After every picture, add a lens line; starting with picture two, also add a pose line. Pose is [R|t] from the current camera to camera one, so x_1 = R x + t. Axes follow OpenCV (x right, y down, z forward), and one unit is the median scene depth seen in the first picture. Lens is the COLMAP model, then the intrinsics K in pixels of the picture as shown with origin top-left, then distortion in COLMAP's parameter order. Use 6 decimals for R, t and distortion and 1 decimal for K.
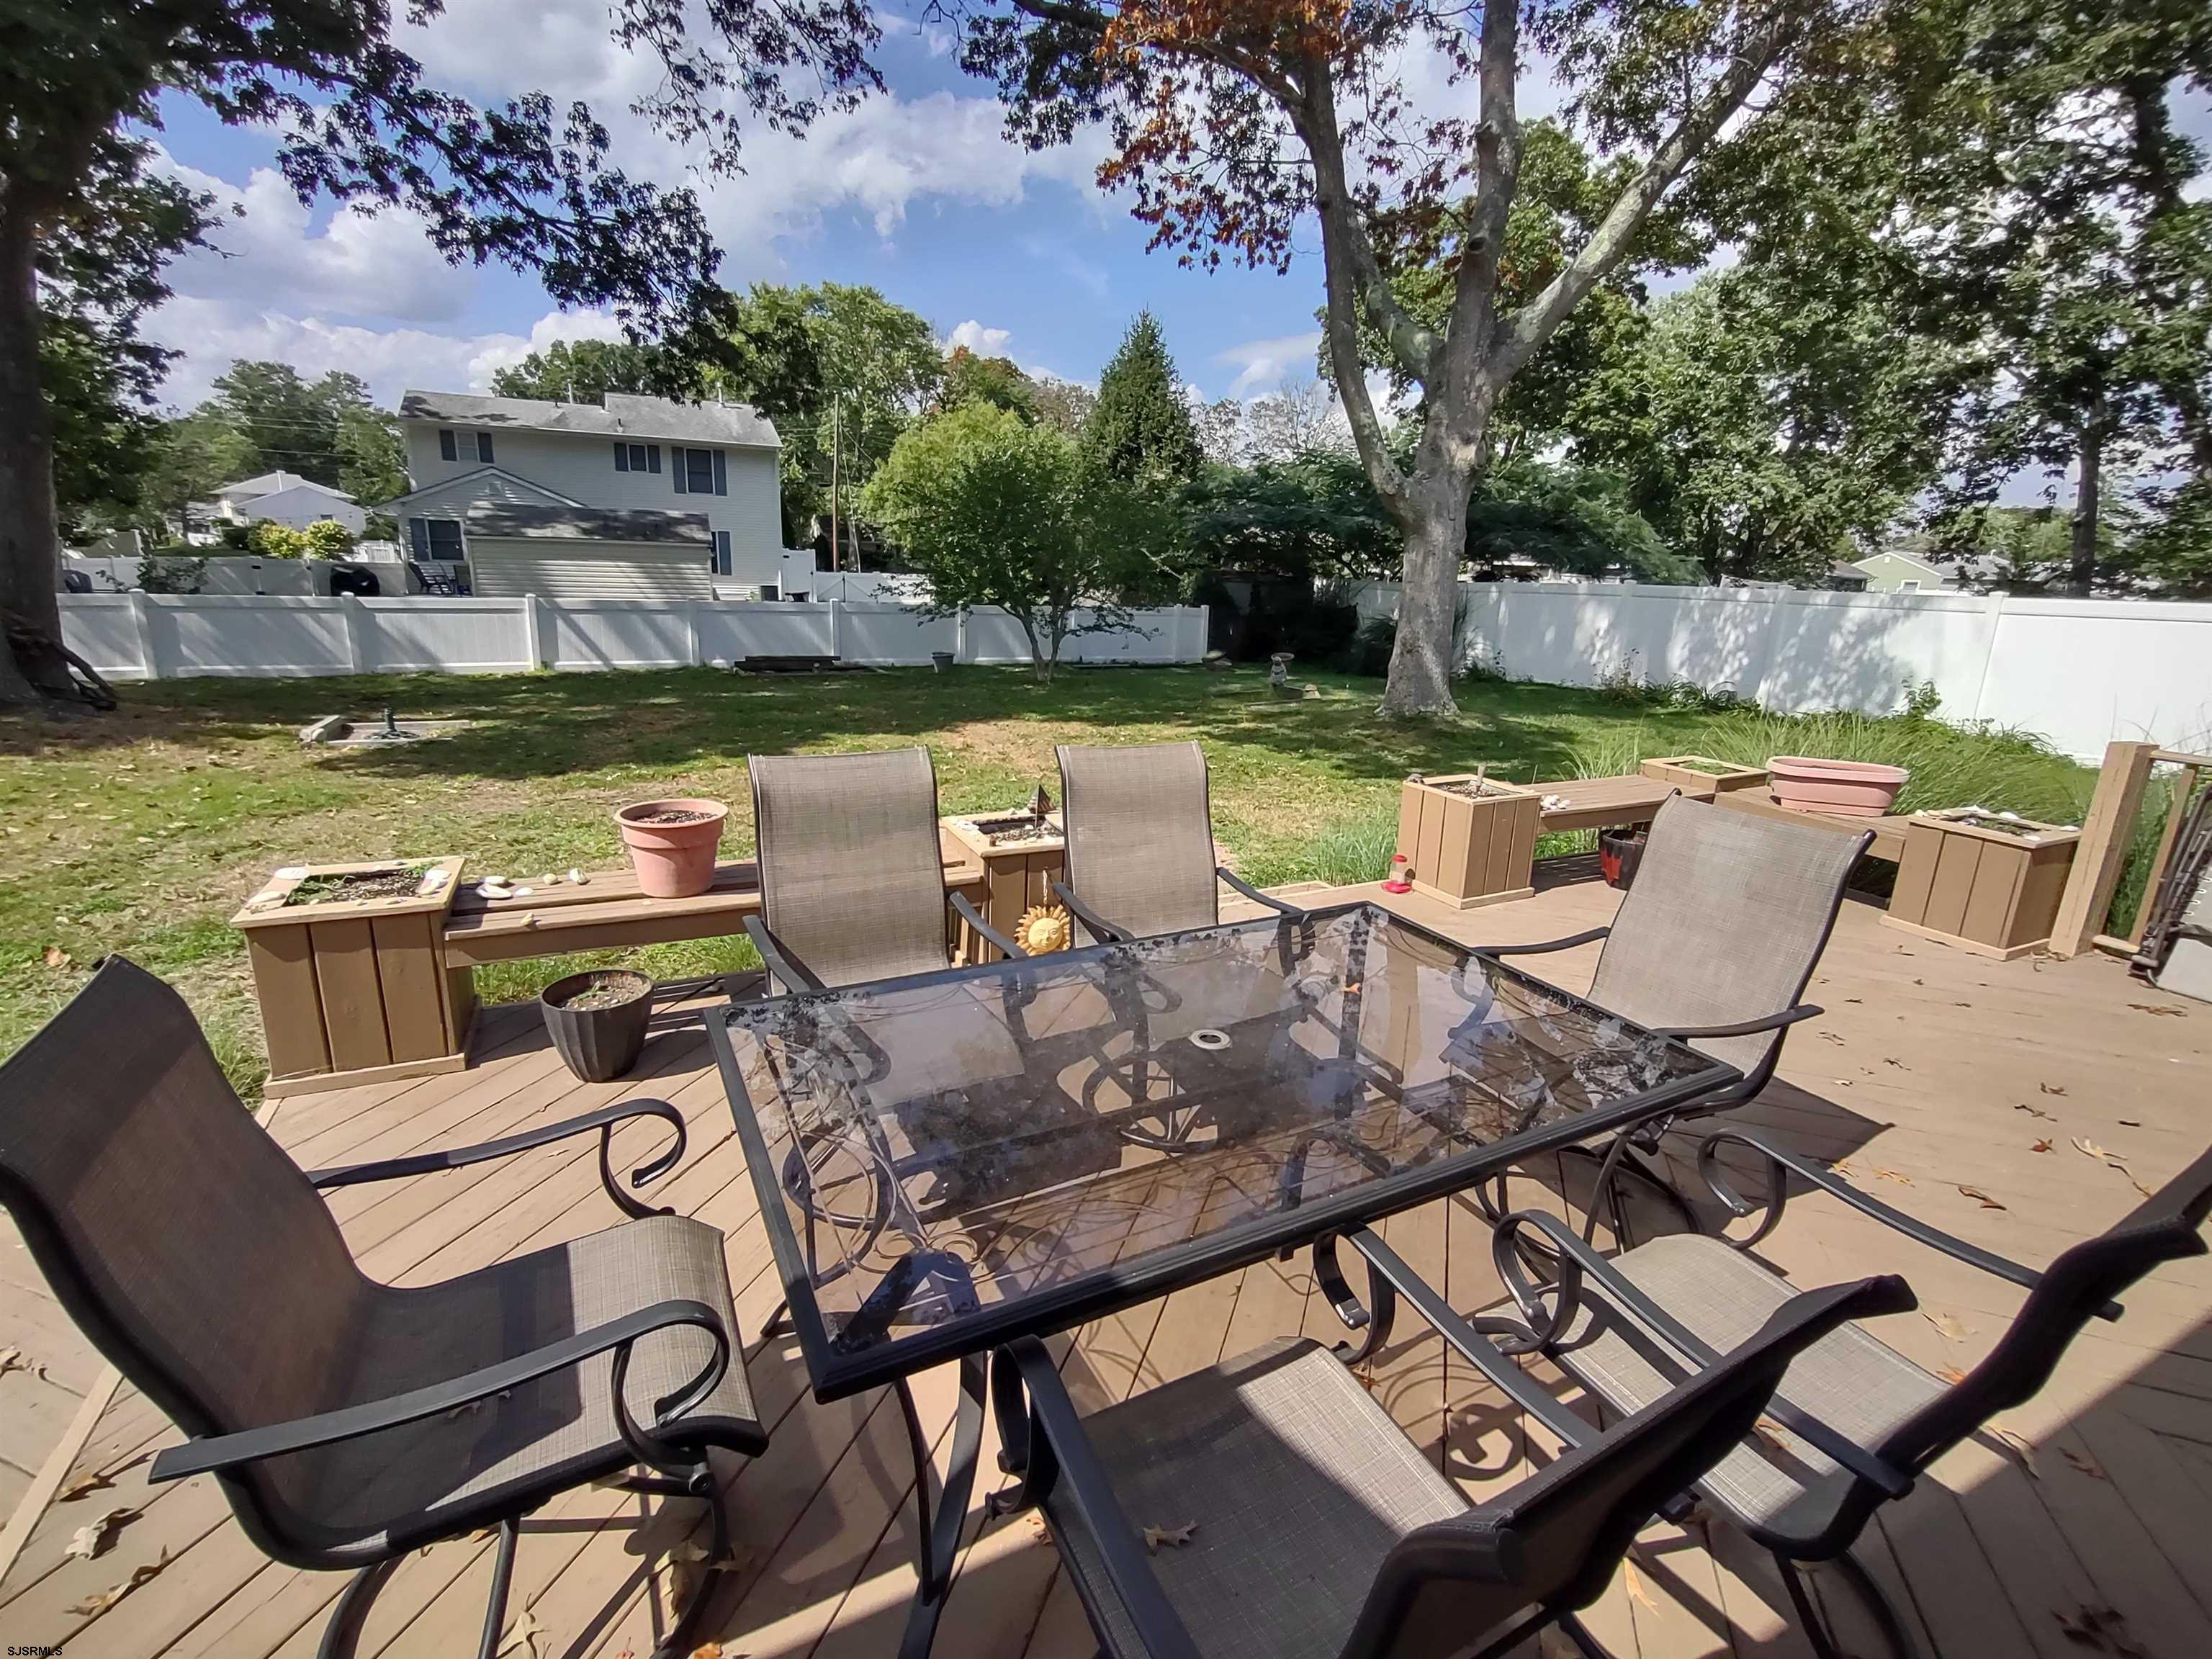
lens RADIAL K [[1005.1, 0, 1105.0], [0, 1005.1, 804.2], [0, 0, 1]] dist [-0.004067, 0.001004]
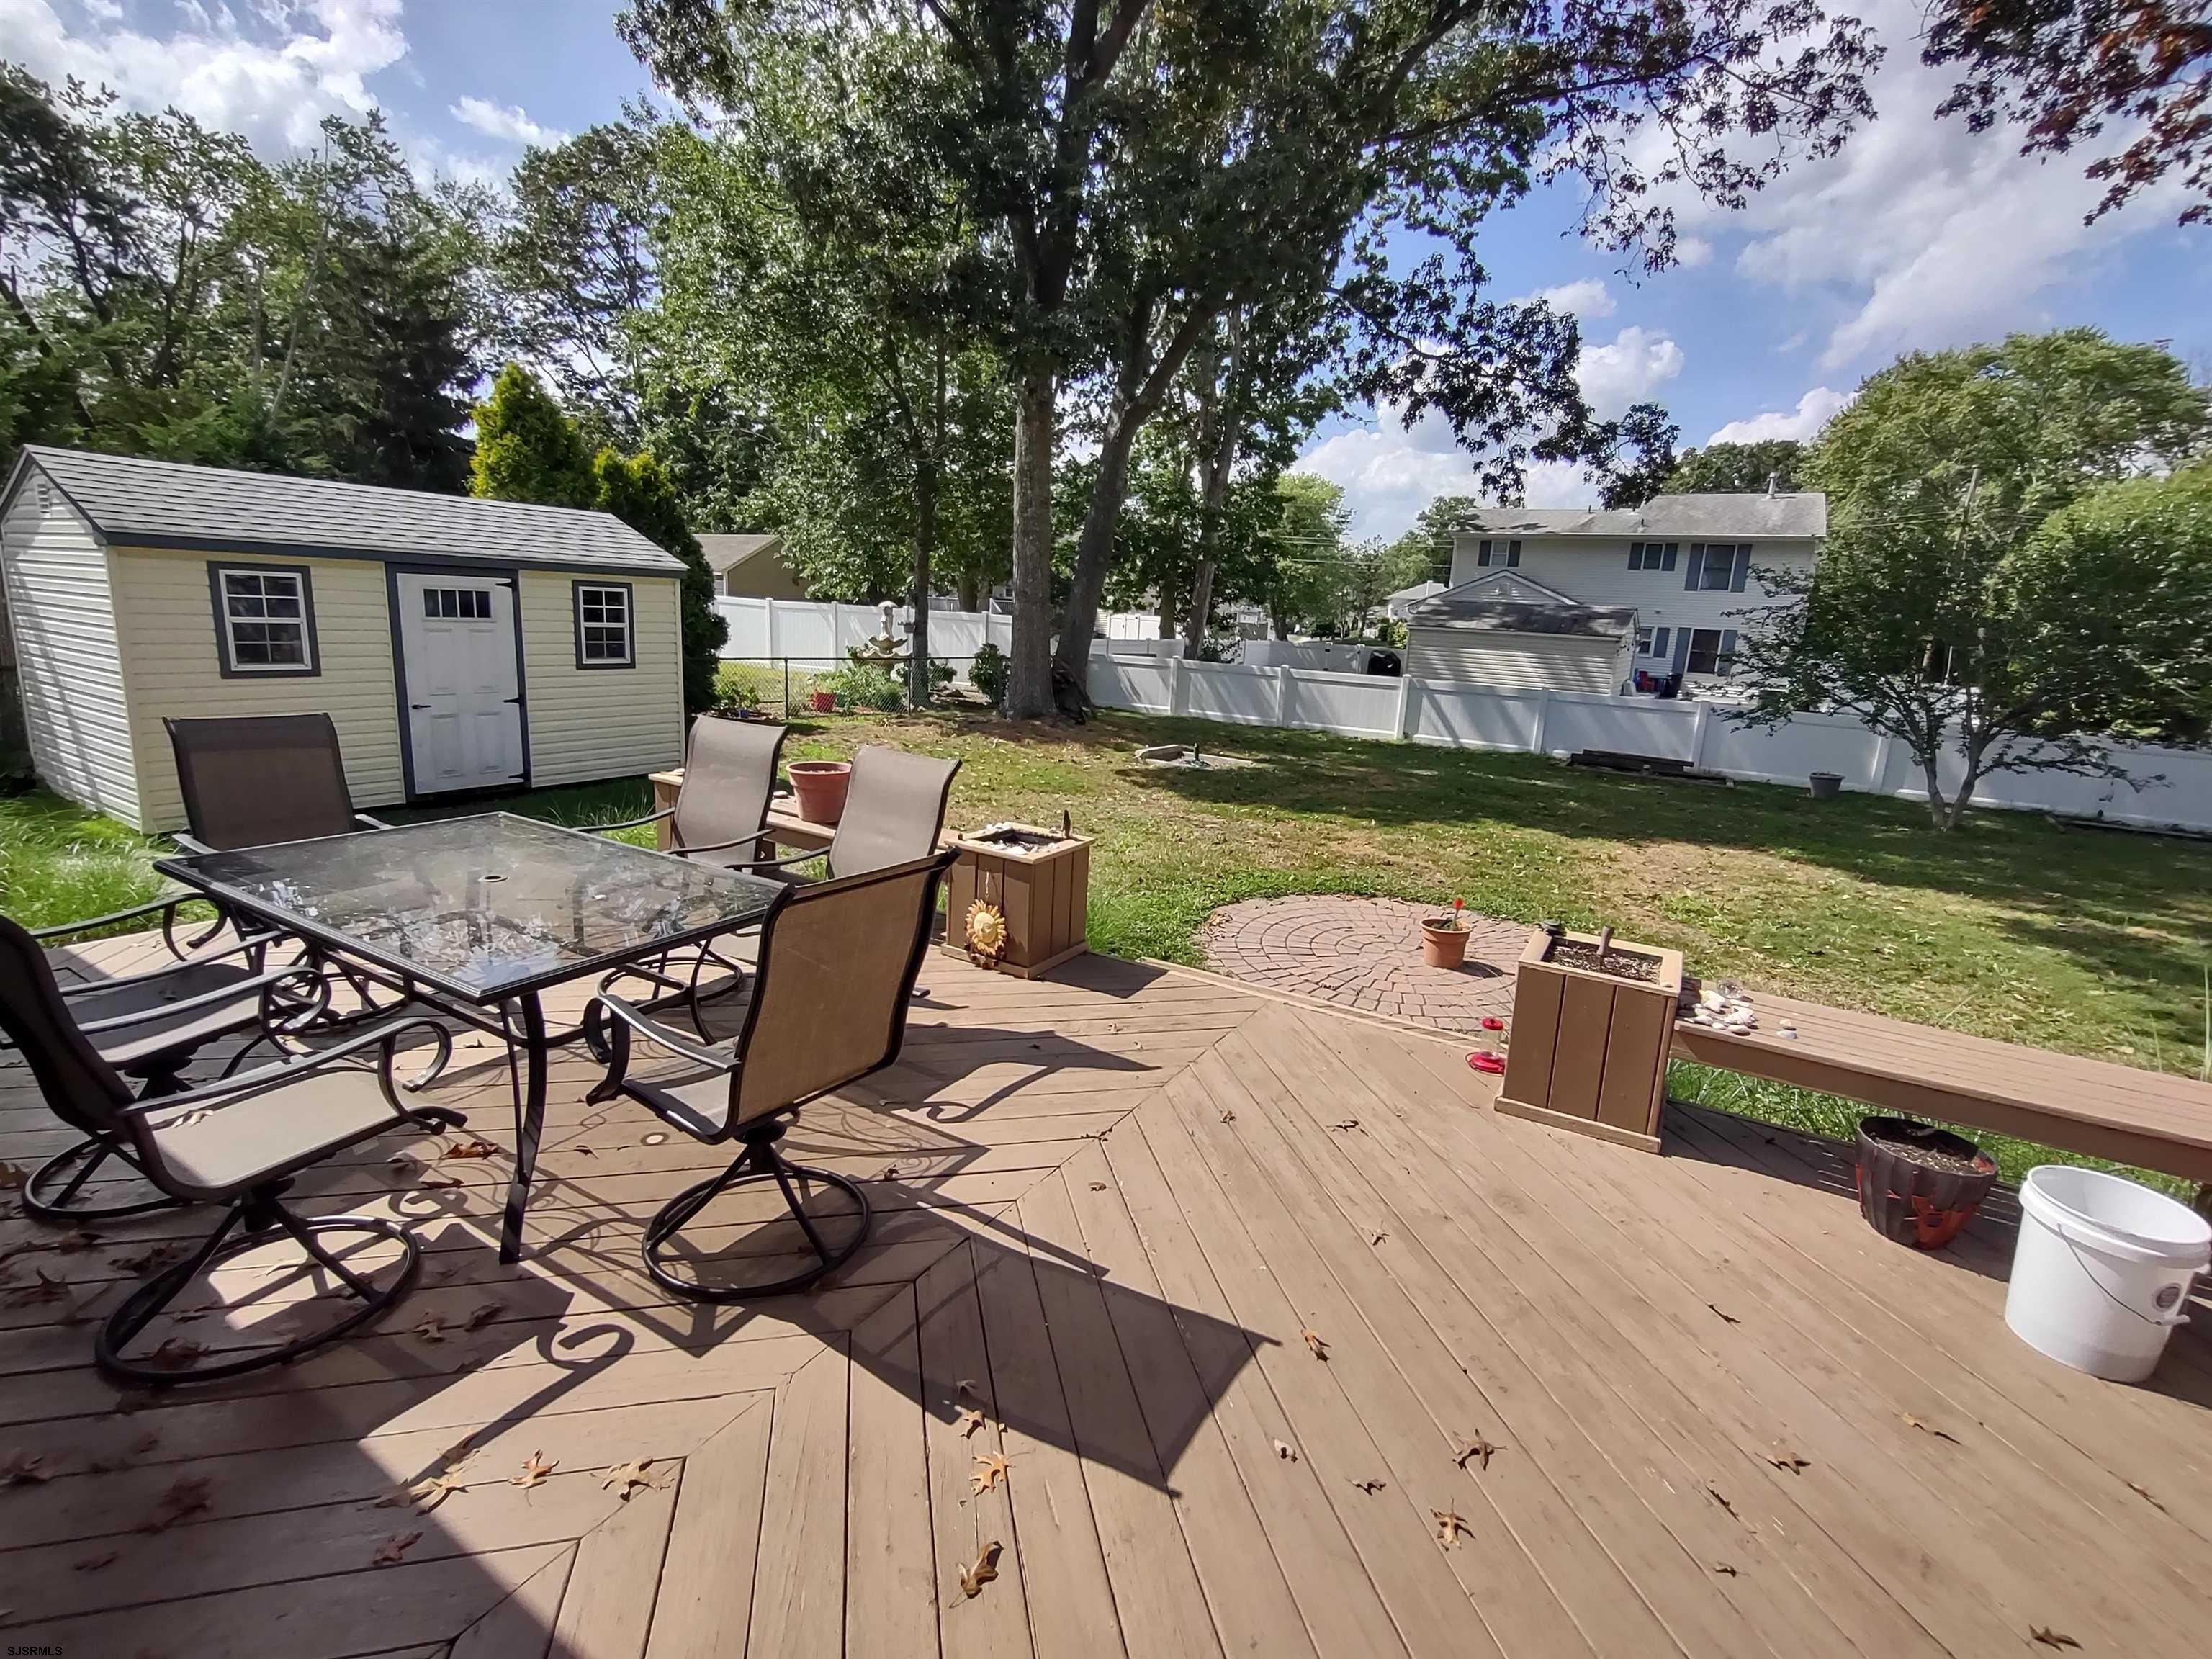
lens RADIAL K [[1005.1, 0, 1105.0], [0, 1005.1, 804.2], [0, 0, 1]] dist [-0.004067, 0.001004]
pose [[0.536031, 0.156840, -0.829501, 0.201436], [-0.236767, 0.971084, 0.030609, -0.016016], [0.810316, 0.179991, 0.557666, 0.092720]]
